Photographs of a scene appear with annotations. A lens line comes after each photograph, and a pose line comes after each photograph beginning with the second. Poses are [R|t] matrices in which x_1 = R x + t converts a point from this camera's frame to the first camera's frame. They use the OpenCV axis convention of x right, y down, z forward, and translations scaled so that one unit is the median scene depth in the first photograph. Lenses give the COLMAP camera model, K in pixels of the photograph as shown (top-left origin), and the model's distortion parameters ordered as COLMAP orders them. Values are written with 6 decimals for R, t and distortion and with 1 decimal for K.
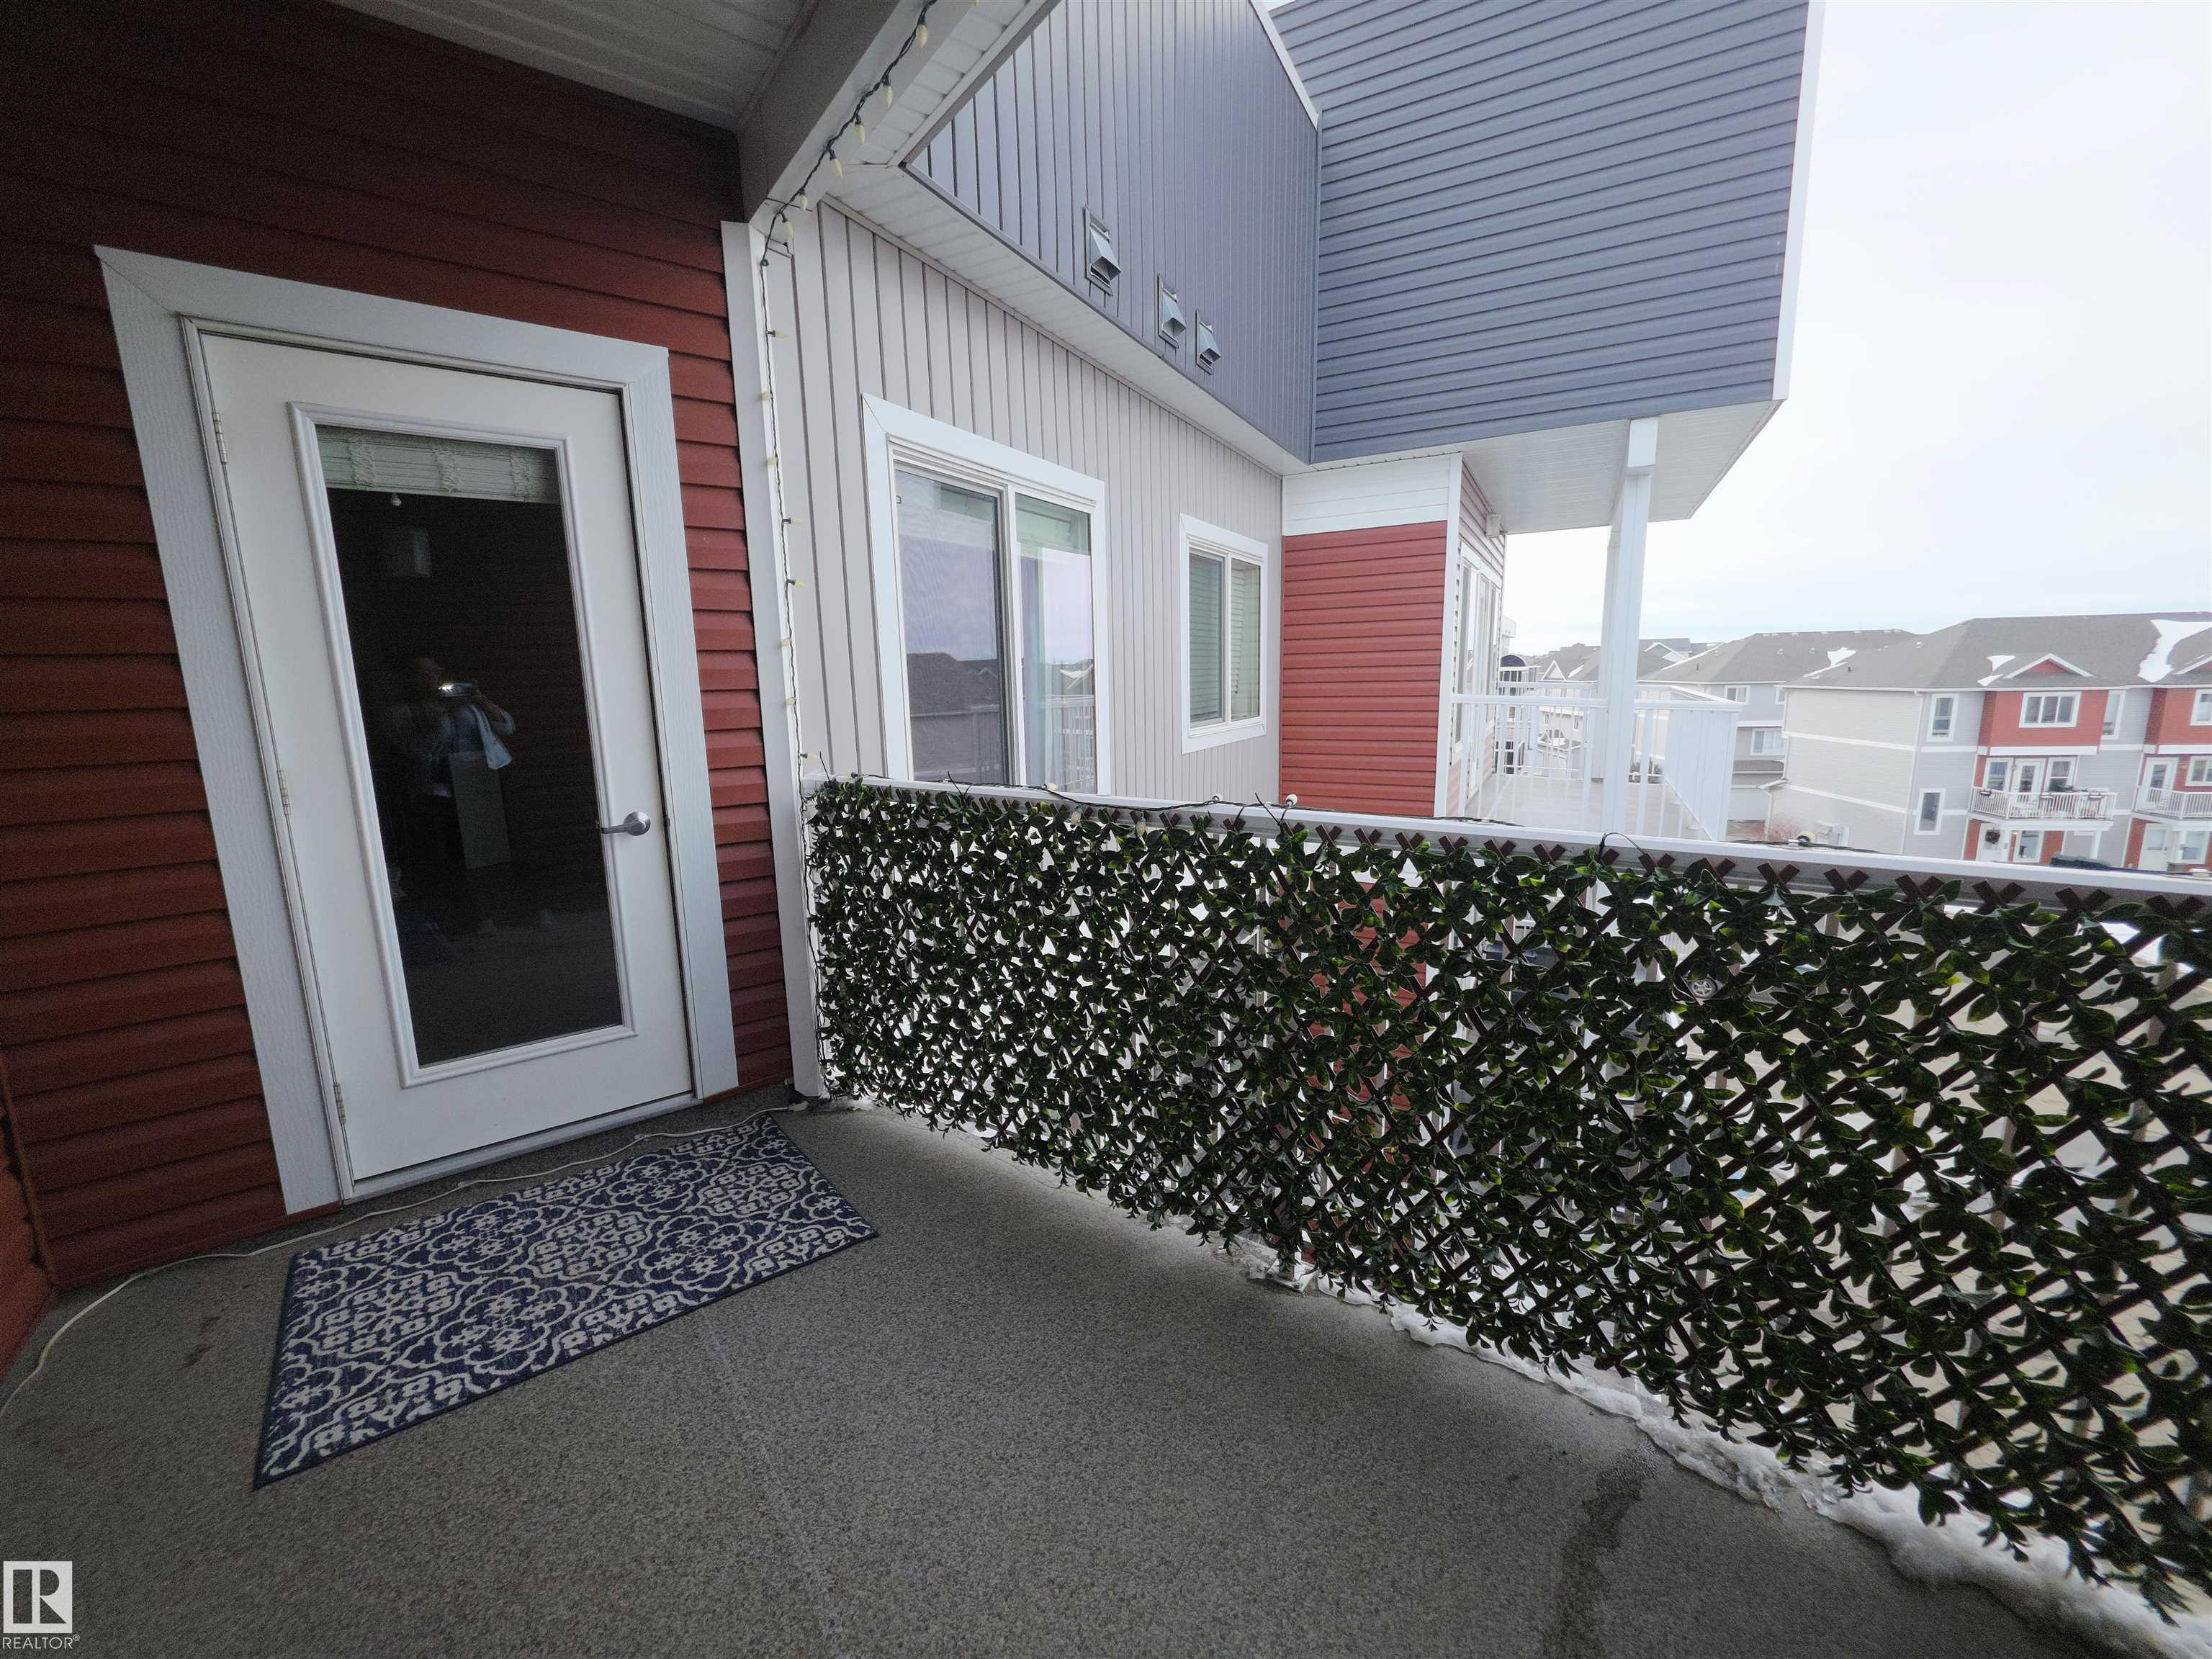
lens RADIAL K [[883.9, 0, 1094.6], [0, 883.9, 823.8], [0, 0, 1]] dist [0.006053, -0.000276]
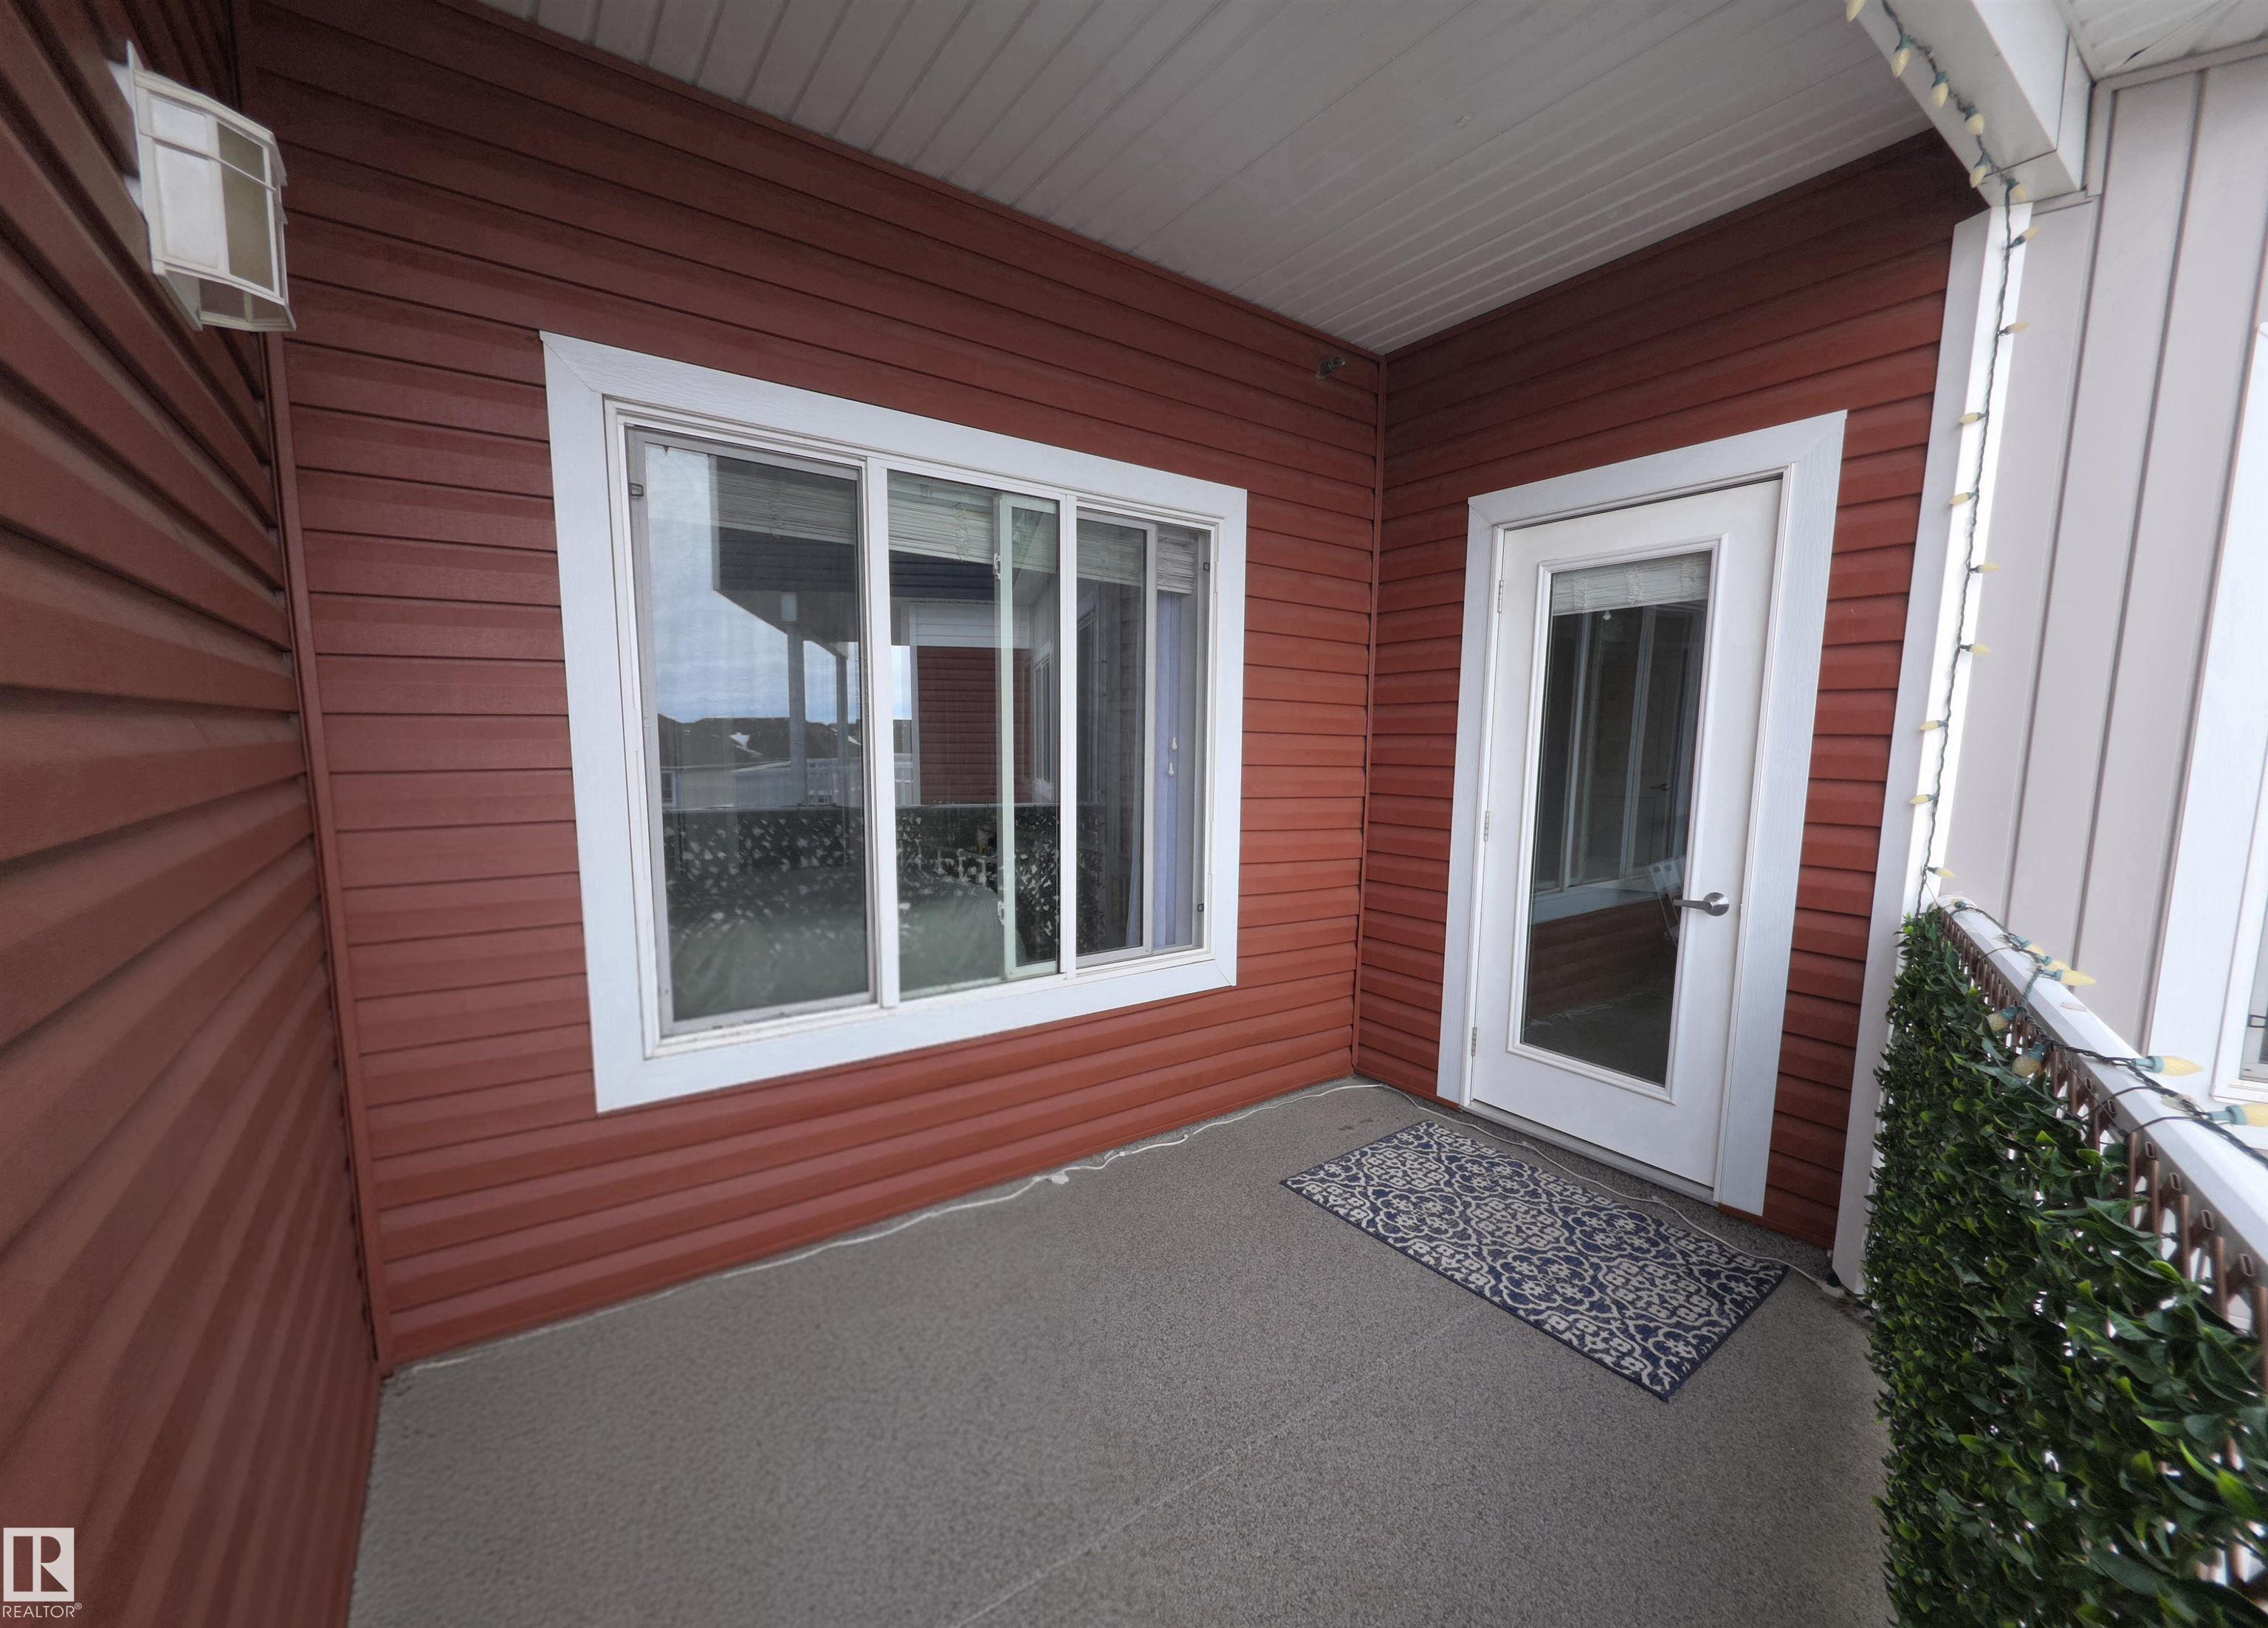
lens RADIAL K [[917.2, 0, 1126.7], [0, 917.2, 847.5], [0, 0, 1]] dist [0.013593, -0.000025]
pose [[-0.007174, 0.145688, -0.989305, 0.720820], [-0.178987, 0.973166, 0.144610, -0.131457], [0.983825, 0.178110, 0.019095, 0.438756]]
